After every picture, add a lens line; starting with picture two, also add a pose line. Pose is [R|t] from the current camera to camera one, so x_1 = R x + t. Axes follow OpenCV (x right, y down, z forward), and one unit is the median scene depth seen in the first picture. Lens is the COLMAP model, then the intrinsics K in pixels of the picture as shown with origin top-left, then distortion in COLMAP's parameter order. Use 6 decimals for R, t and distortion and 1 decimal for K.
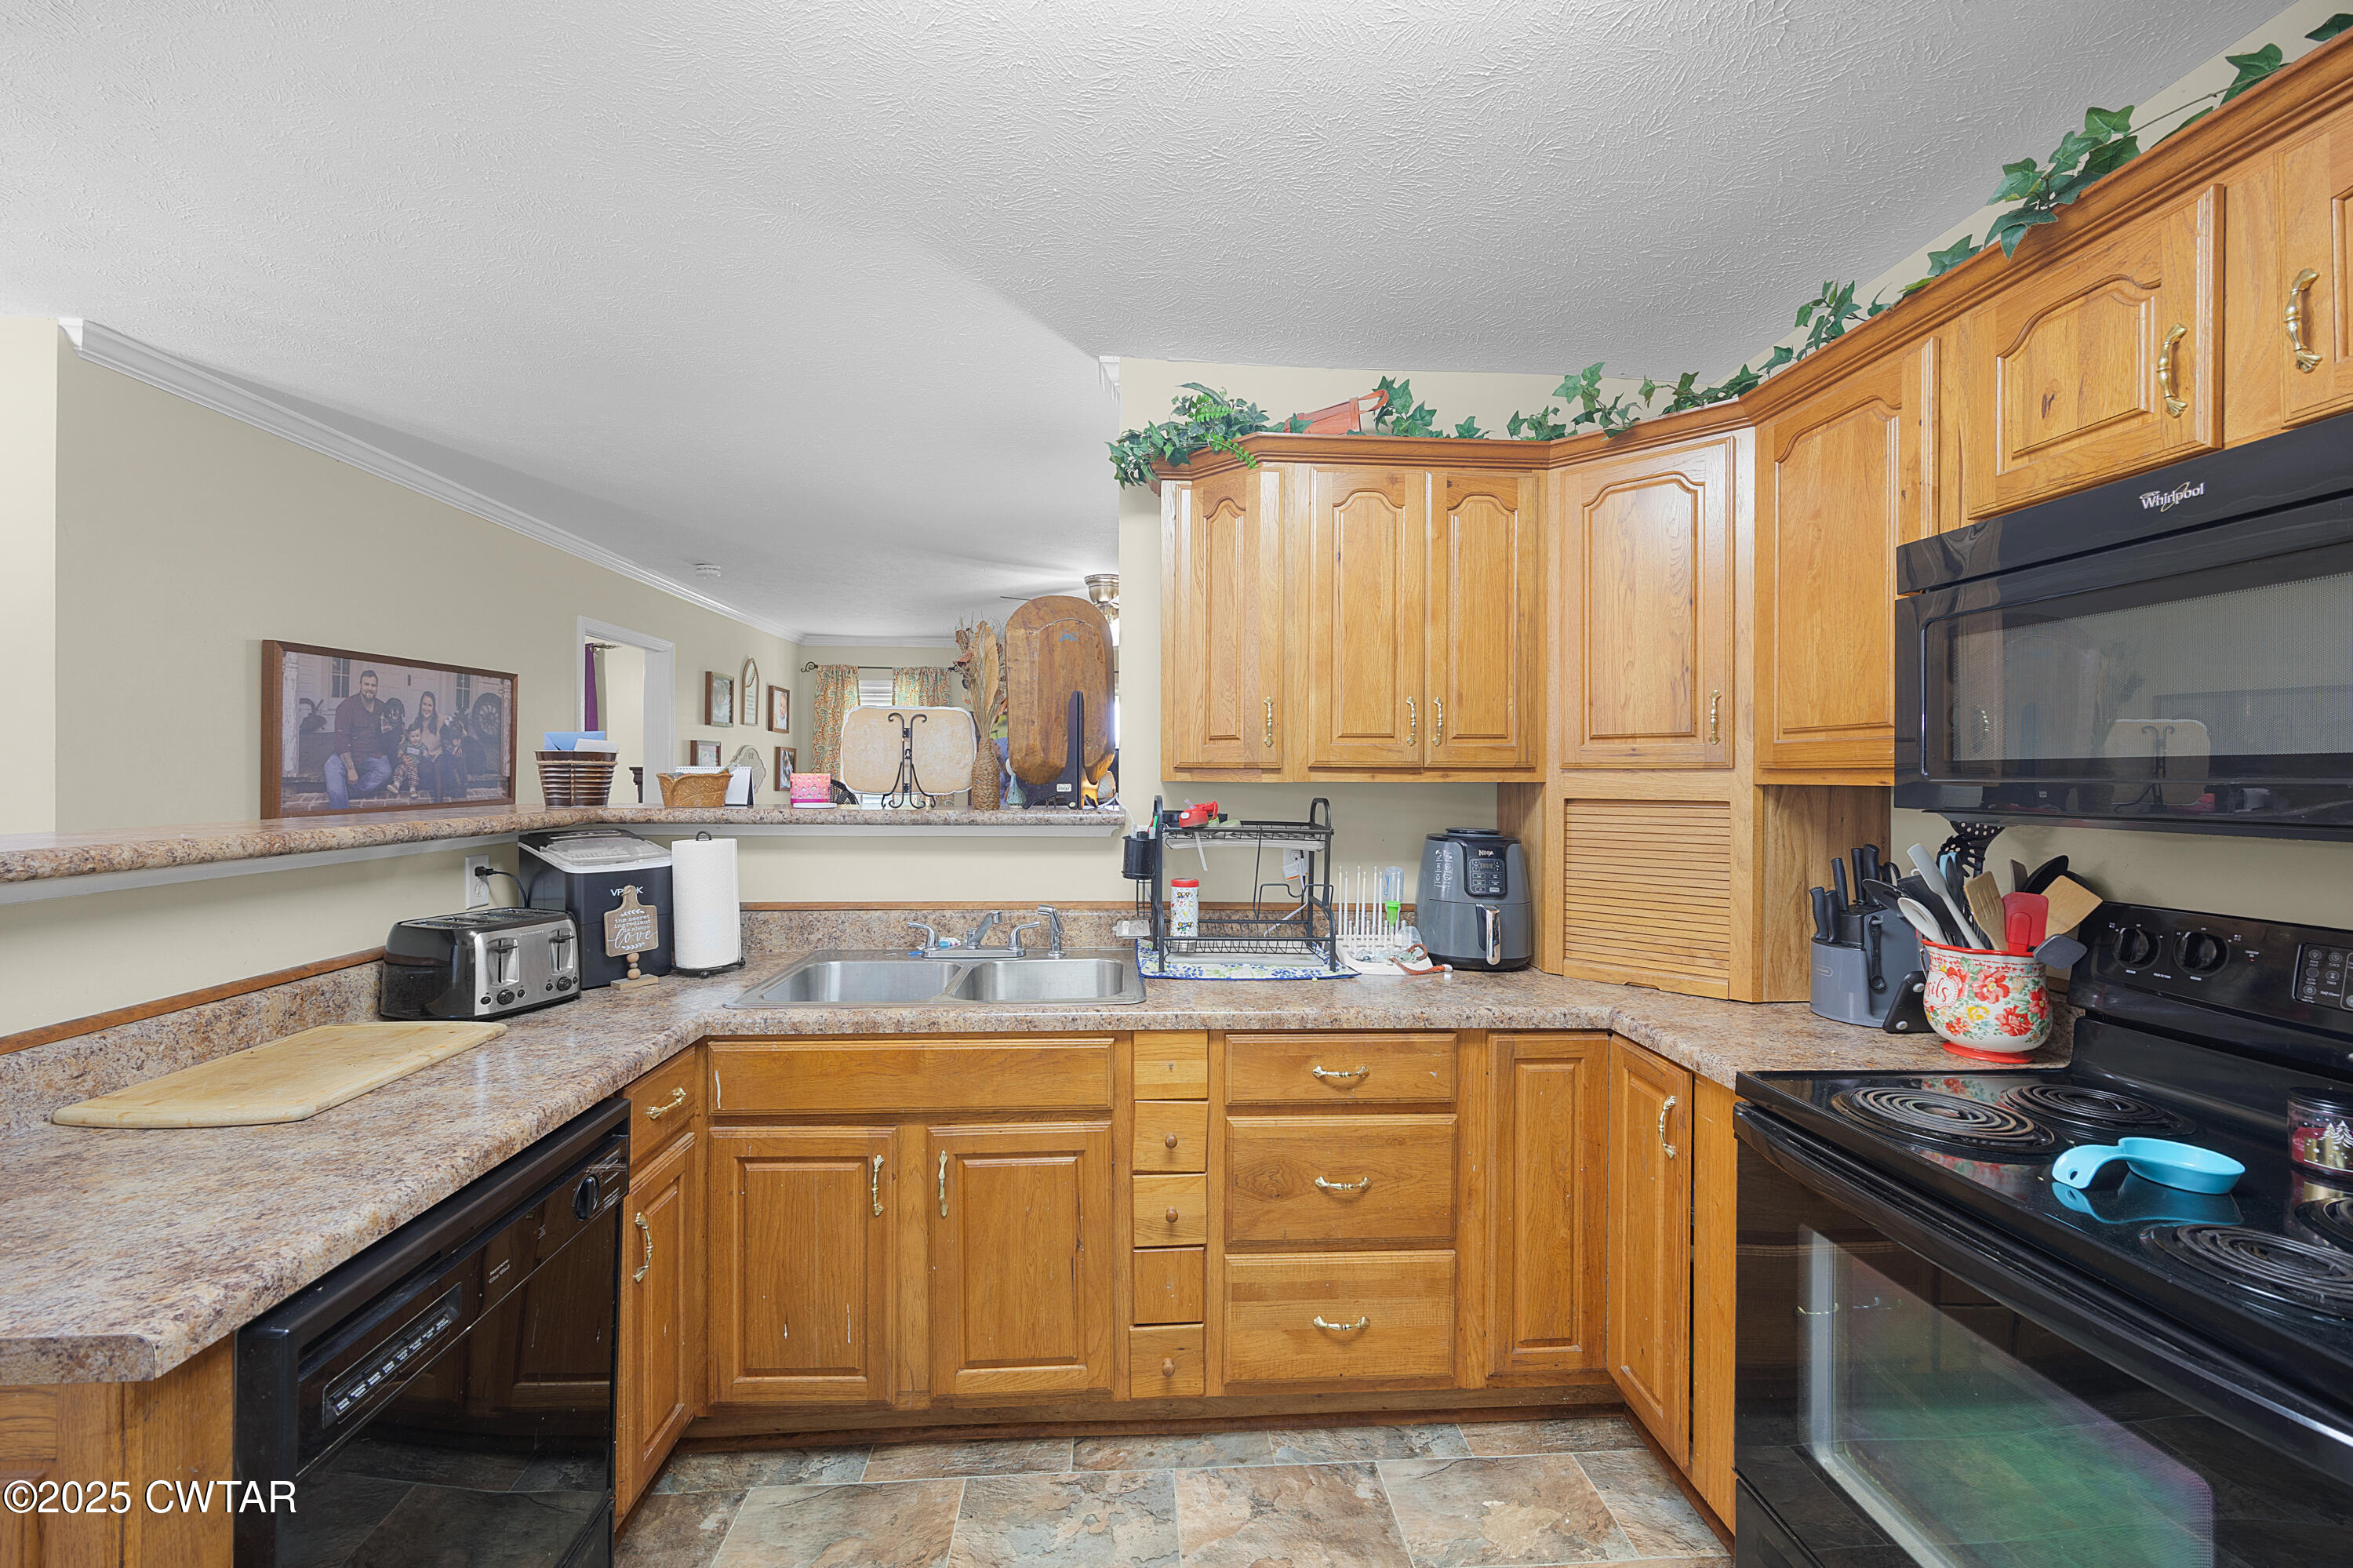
lens RADIAL K [[907.1, 0, 1180.1], [0, 907.1, 773.9], [0, 0, 1]] dist [-0.002718, 0.000429]
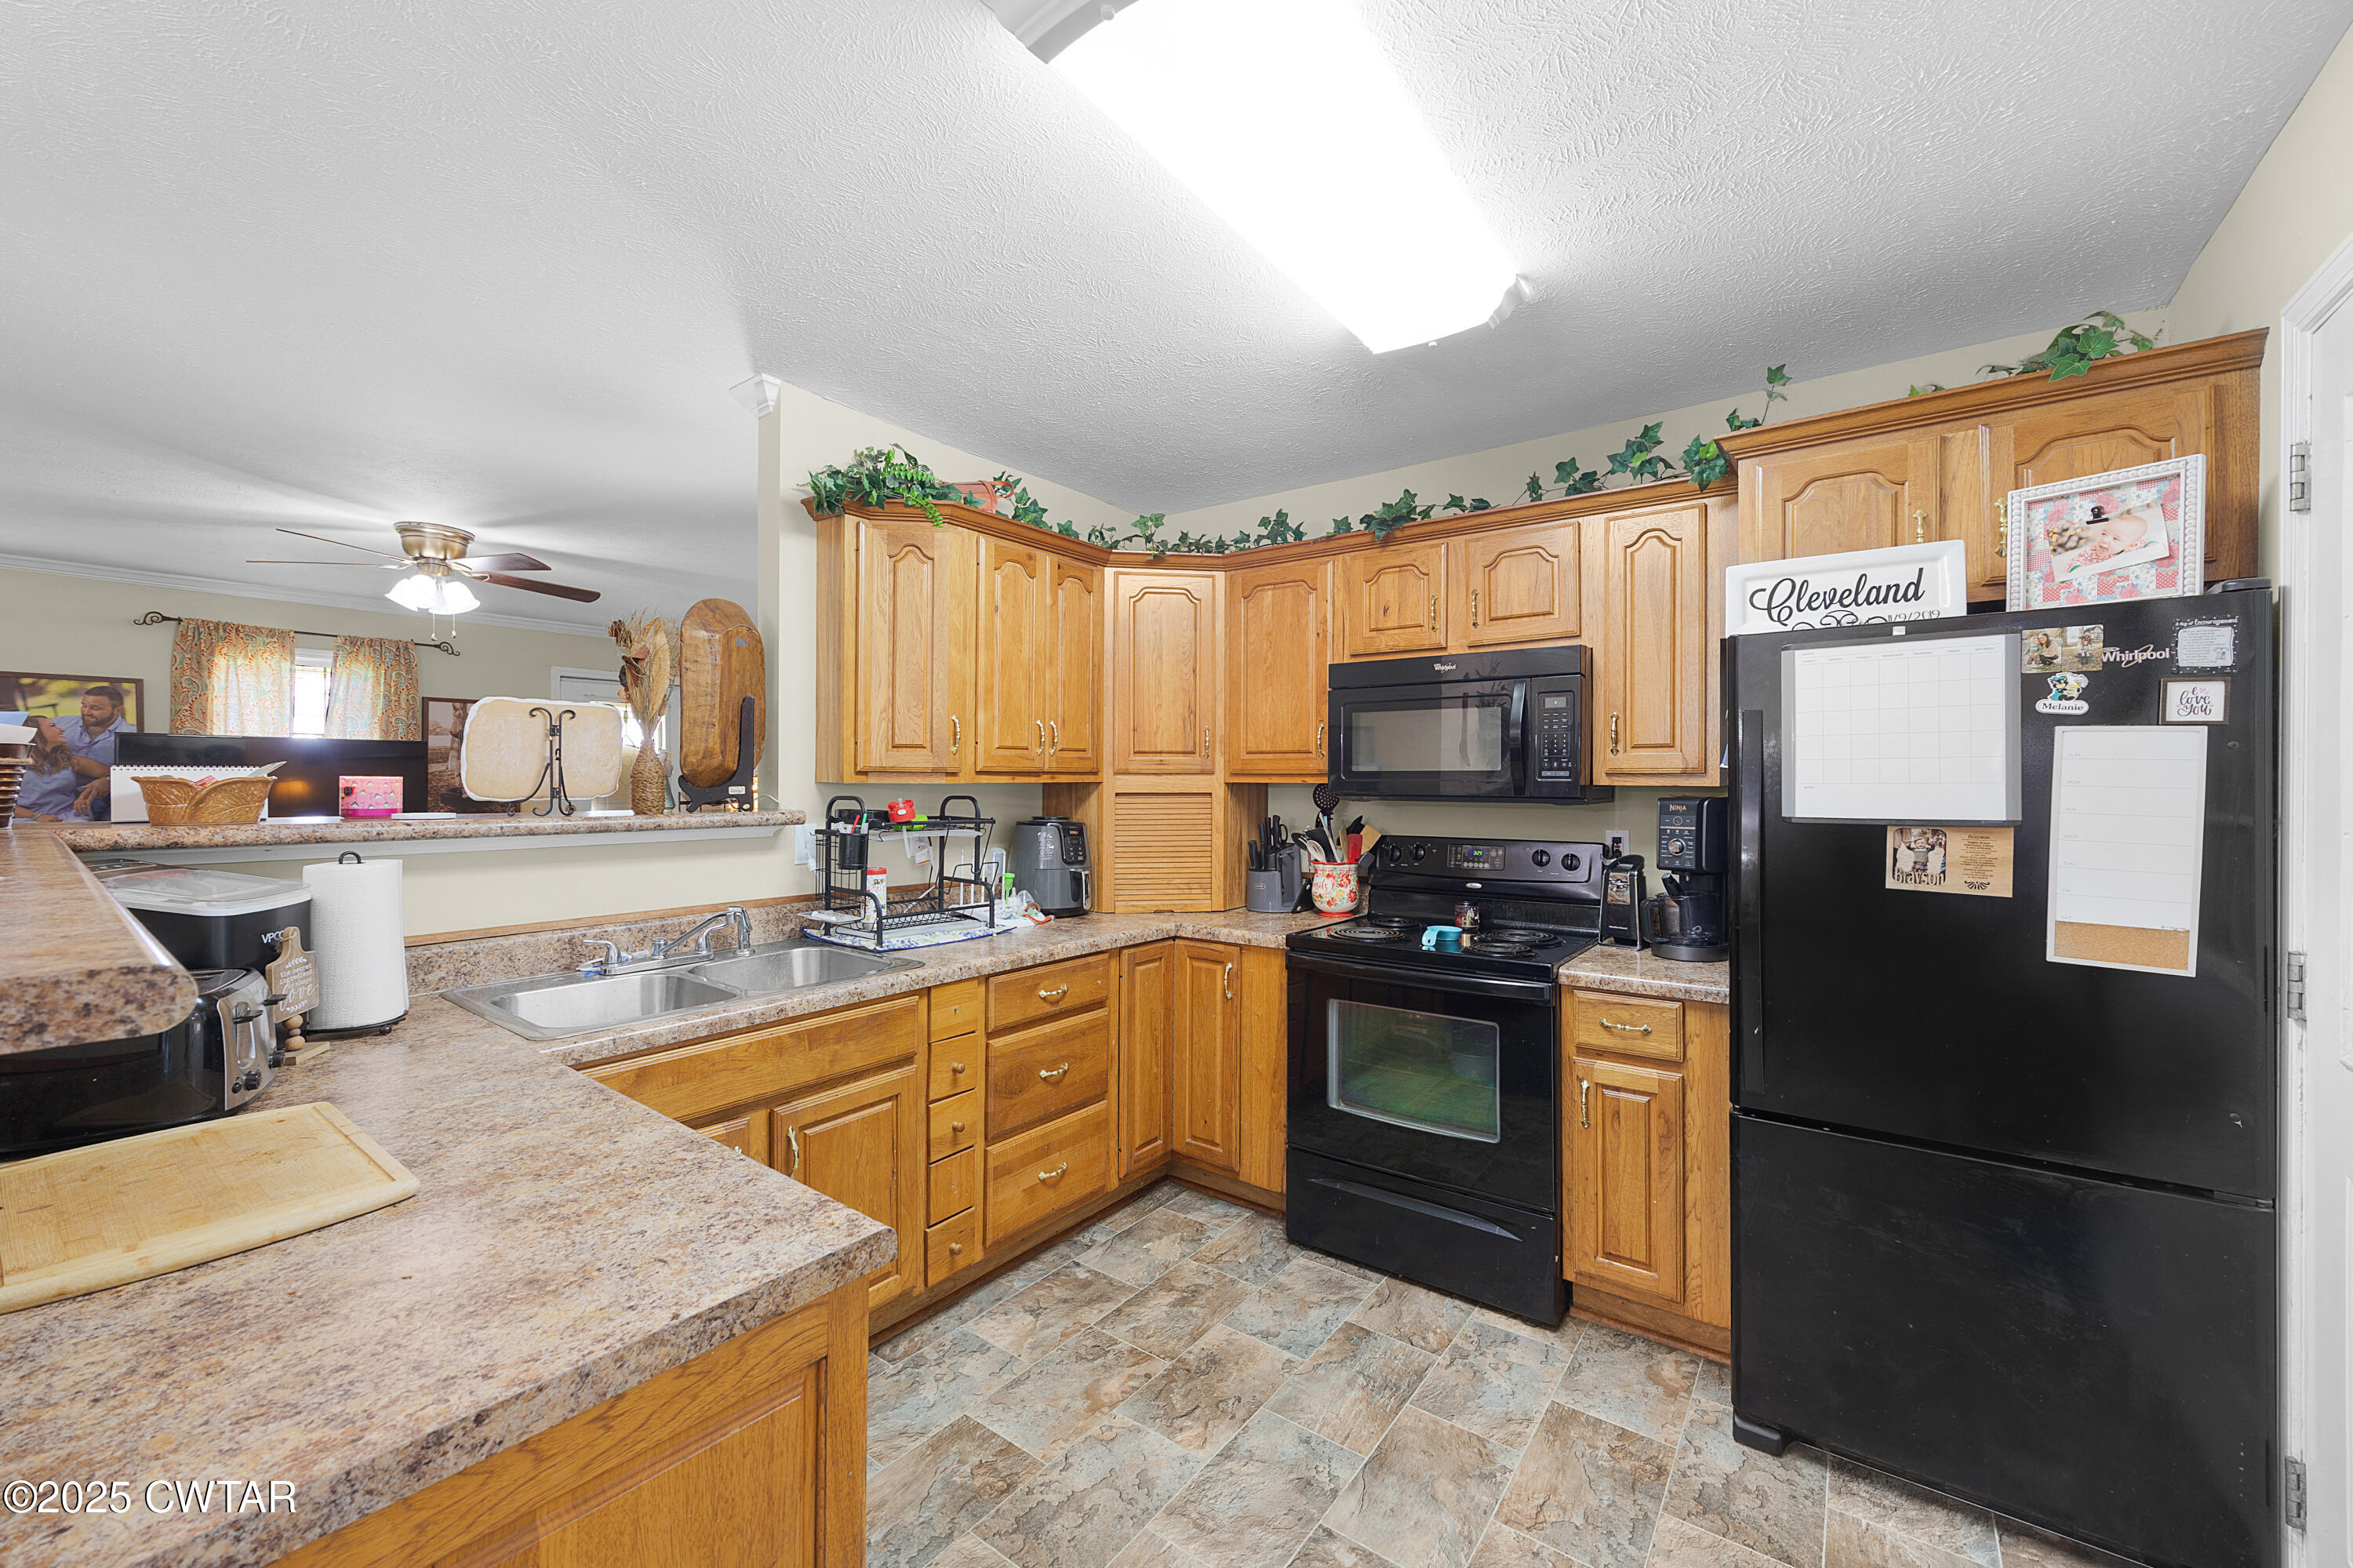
lens RADIAL K [[907.1, 0, 1181.3], [0, 907.1, 779.3], [0, 0, 1]] dist [-0.002718, 0.000429]
pose [[0.653854, -0.003867, 0.756610, -0.734718], [-0.002187, 0.999973, 0.007001, -0.006794], [-0.756617, -0.006233, 0.653828, -0.054902]]
